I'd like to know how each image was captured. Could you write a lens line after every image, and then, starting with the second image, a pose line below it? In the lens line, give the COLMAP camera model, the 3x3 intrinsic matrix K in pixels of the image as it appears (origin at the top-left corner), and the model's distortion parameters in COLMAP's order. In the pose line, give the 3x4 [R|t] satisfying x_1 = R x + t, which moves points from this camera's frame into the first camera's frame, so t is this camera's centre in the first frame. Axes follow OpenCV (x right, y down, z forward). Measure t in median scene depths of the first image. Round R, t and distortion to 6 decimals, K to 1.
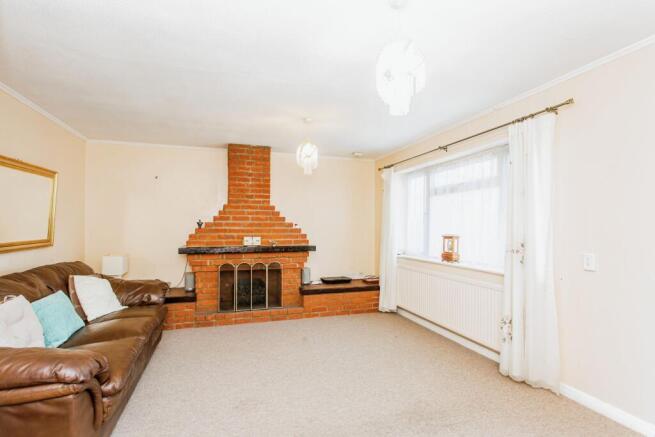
lens RADIAL K [[337.7, 0, 324.7], [0, 337.7, 223.3], [0, 0, 1]] dist [-0.010863, 0.003049]
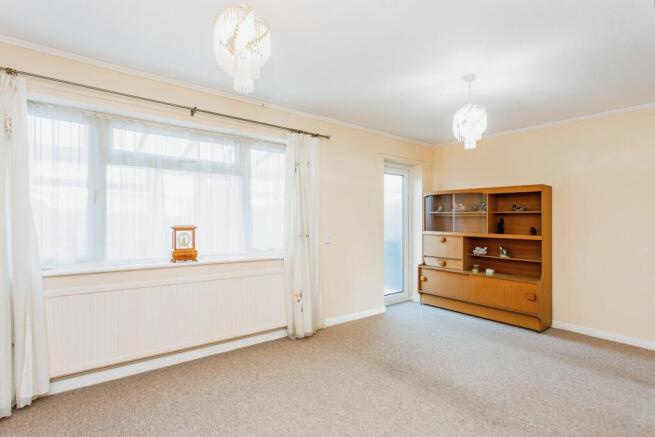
lens RADIAL K [[337.7, 0, 328.3], [0, 337.7, 215.5], [0, 0, 1]] dist [-0.010863, 0.003049]
pose [[-0.375831, 0.002943, 0.926684, -0.474293], [-0.023389, 0.999646, -0.012661, 0.014320], [-0.926393, -0.026433, -0.375629, 1.036037]]
